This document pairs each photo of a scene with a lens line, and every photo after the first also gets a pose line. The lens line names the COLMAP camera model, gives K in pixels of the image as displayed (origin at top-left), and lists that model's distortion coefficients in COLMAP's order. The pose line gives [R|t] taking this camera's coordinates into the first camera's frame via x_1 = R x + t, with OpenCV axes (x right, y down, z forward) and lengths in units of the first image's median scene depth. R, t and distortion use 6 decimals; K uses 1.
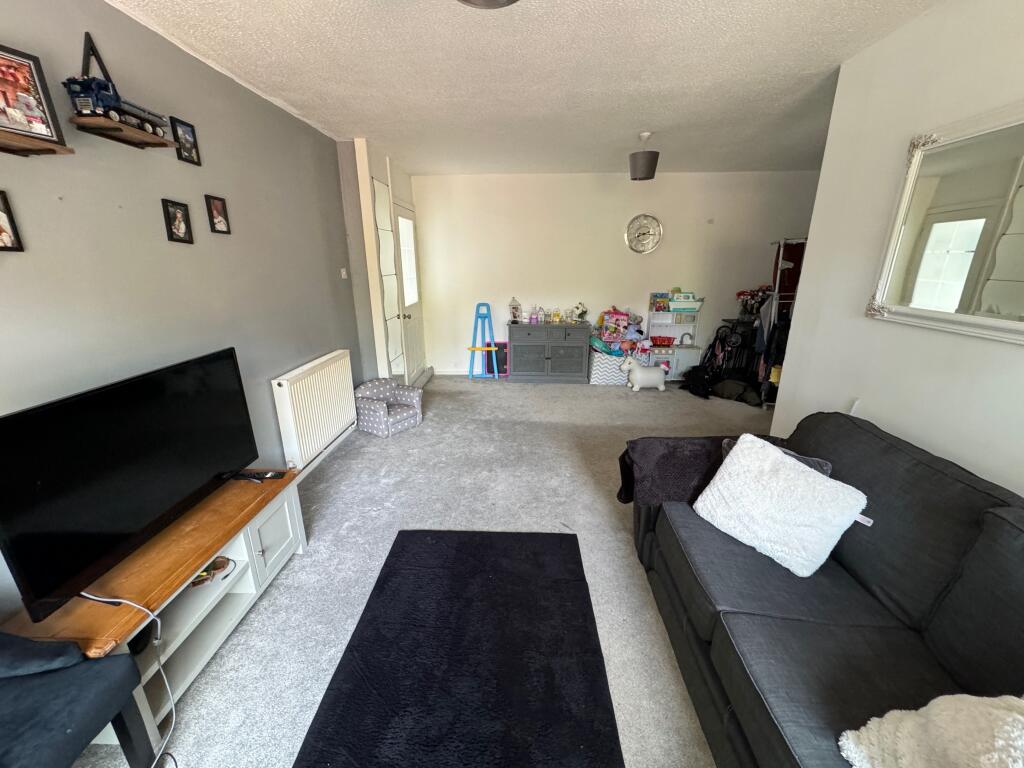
lens RADIAL K [[408.4, 0, 511.0], [0, 408.4, 382.9], [0, 0, 1]] dist [-0.001002, 0.000310]
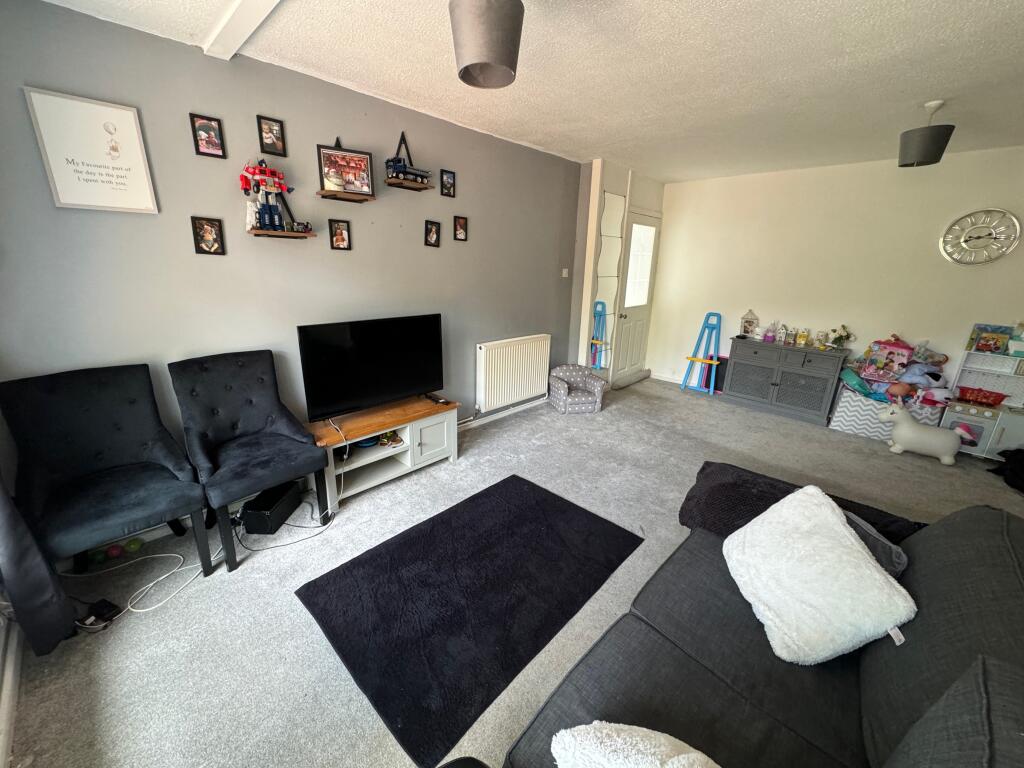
lens RADIAL K [[408.4, 0, 511.0], [0, 408.4, 382.9], [0, 0, 1]] dist [-0.001002, 0.000310]
pose [[0.749312, 0.213214, -0.626954, 0.302982], [-0.221175, 0.972961, 0.066544, 0.002908], [0.624190, 0.088804, 0.776209, -0.006869]]
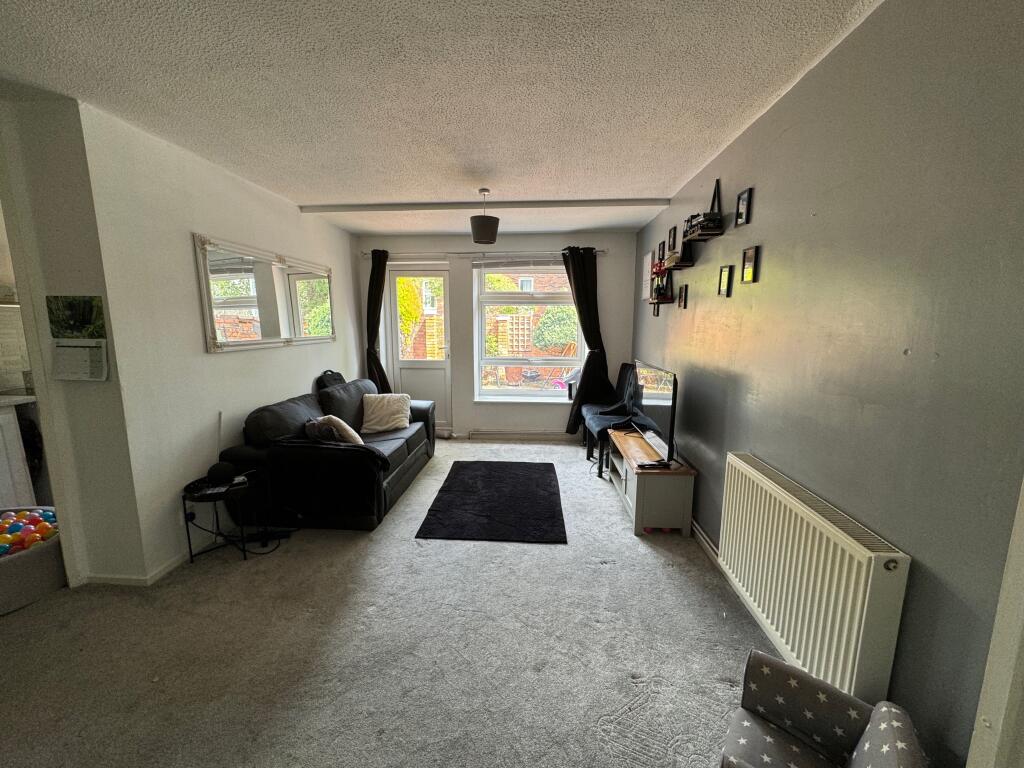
lens RADIAL K [[408.4, 0, 511.0], [0, 408.4, 382.9], [0, 0, 1]] dist [-0.001002, 0.000310]
pose [[-0.999485, -0.000070, 0.032082, -0.104294], [0.013831, 0.901363, 0.432843, -0.359119], [-0.028948, 0.433064, -0.900898, 1.236603]]
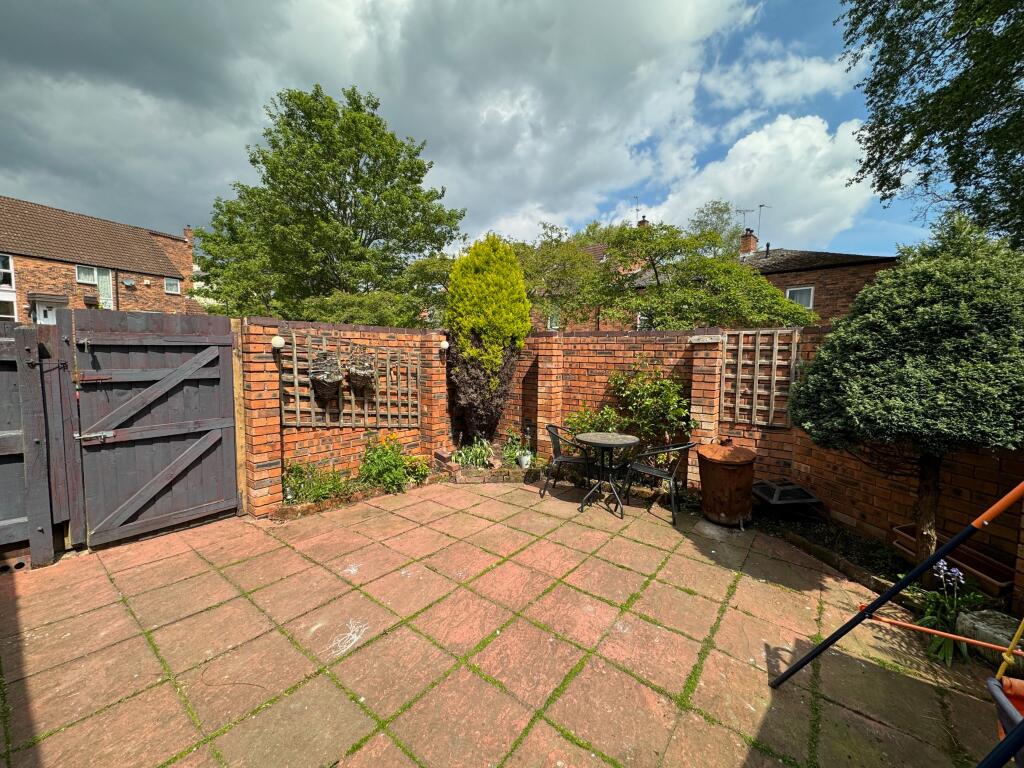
lens RADIAL K [[408.4, 0, 511.0], [0, 408.4, 382.9], [0, 0, 1]] dist [-0.001002, 0.000310]
pose [[-0.818094, -0.047718, 0.573101, -0.169083], [0.159409, 0.938685, 0.305712, 0.192128], [-0.552549, 0.341459, -0.760326, -0.455684]]
